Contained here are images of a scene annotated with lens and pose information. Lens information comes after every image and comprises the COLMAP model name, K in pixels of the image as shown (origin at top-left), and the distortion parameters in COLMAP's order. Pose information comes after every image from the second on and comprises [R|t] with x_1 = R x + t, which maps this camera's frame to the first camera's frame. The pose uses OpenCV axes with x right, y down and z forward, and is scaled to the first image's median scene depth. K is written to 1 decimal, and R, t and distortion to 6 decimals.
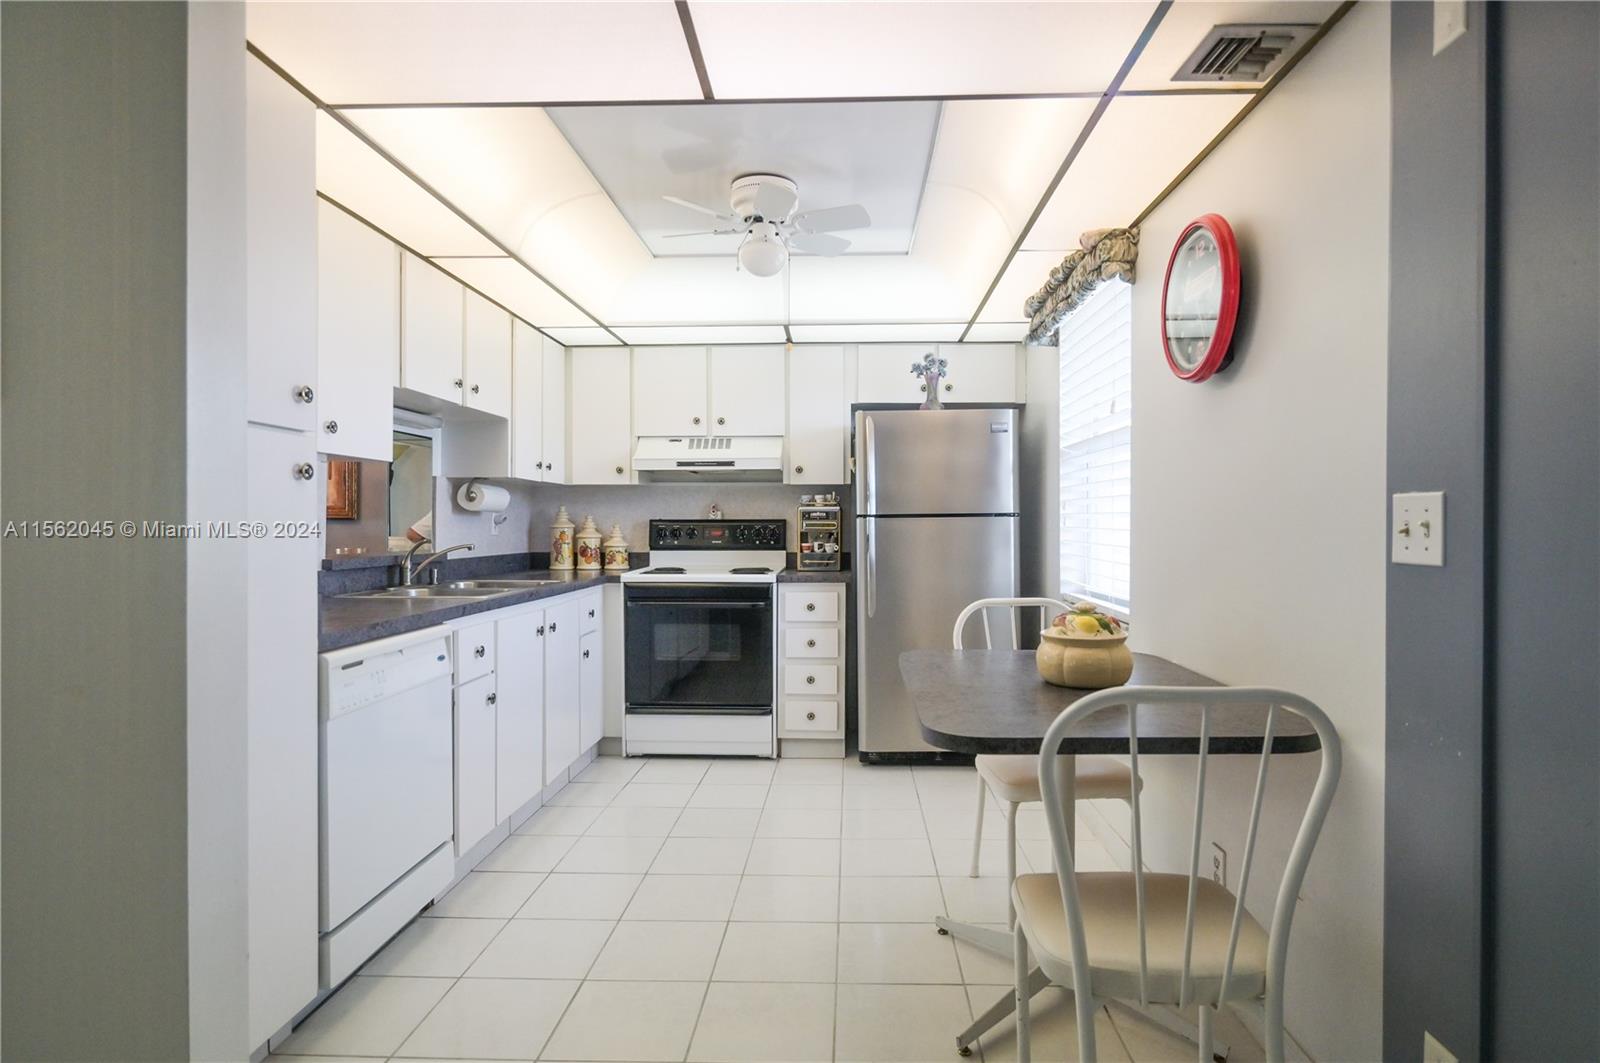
lens RADIAL K [[830.2, 0, 805.8], [0, 830.2, 524.3], [0, 0, 1]] dist [-0.005880, 0.002691]
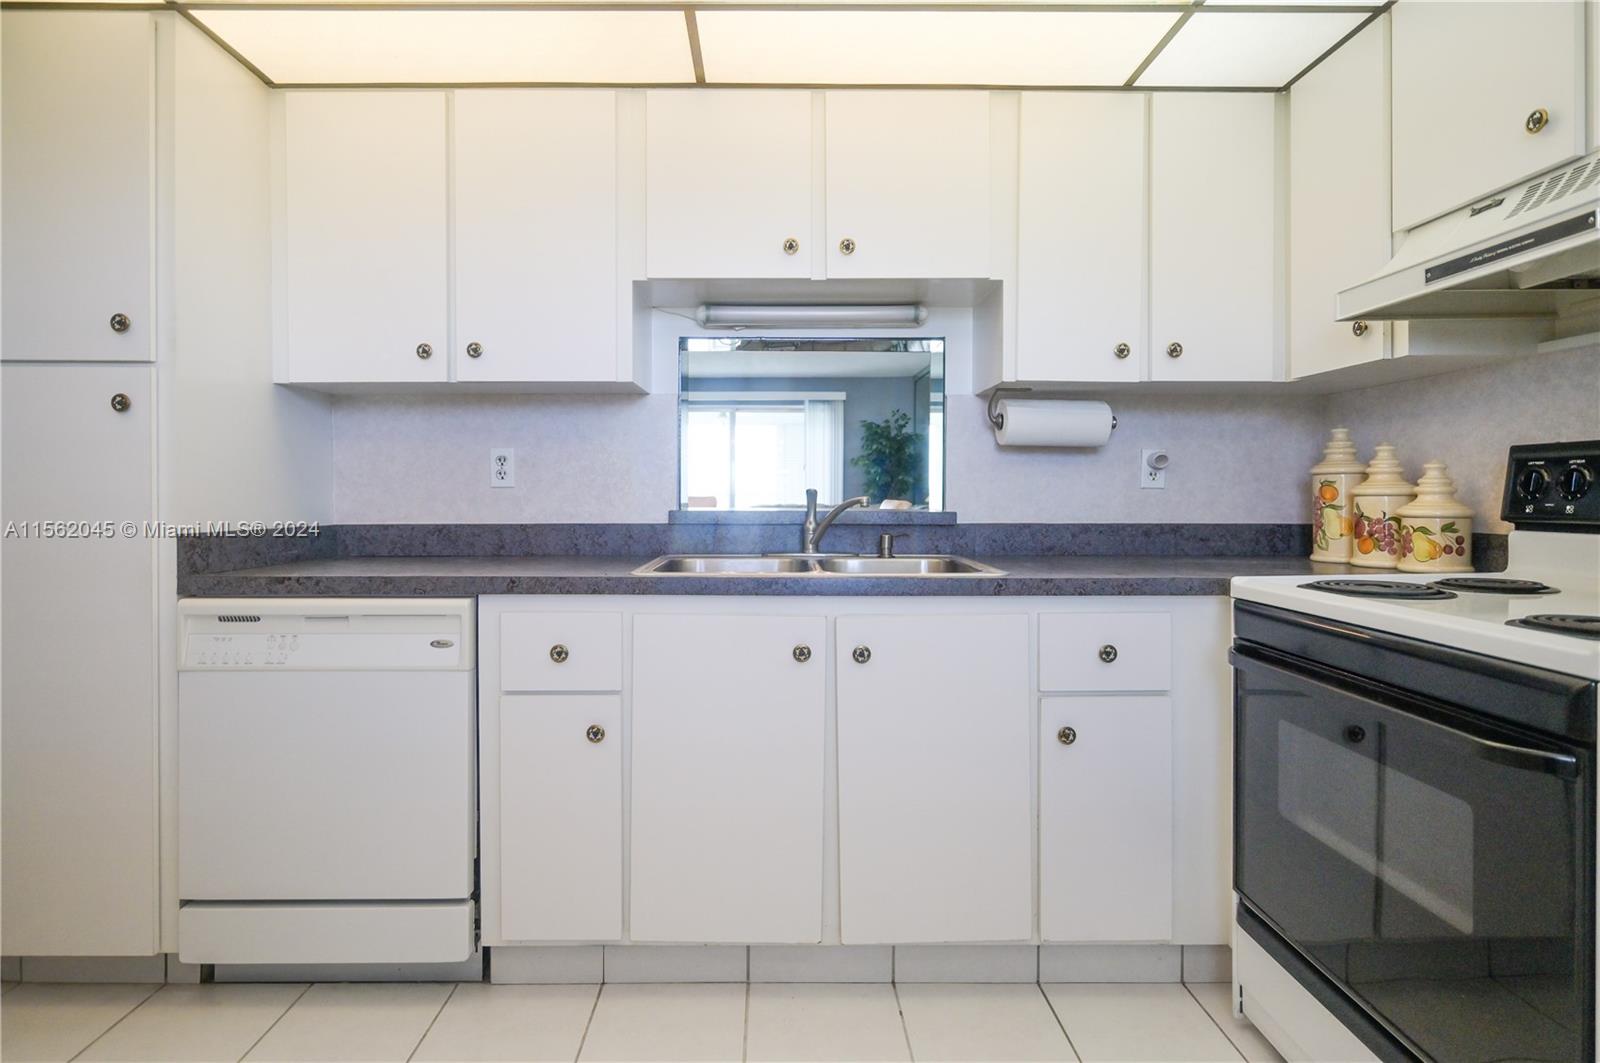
lens RADIAL K [[830.2, 0, 810.8], [0, 830.2, 504.7], [0, 0, 1]] dist [-0.005880, 0.002691]
pose [[0.061195, 0.008096, -0.998093, 0.247468], [-0.001080, 0.999967, 0.008045, 0.027872], [0.998125, 0.000586, 0.061202, 1.053593]]
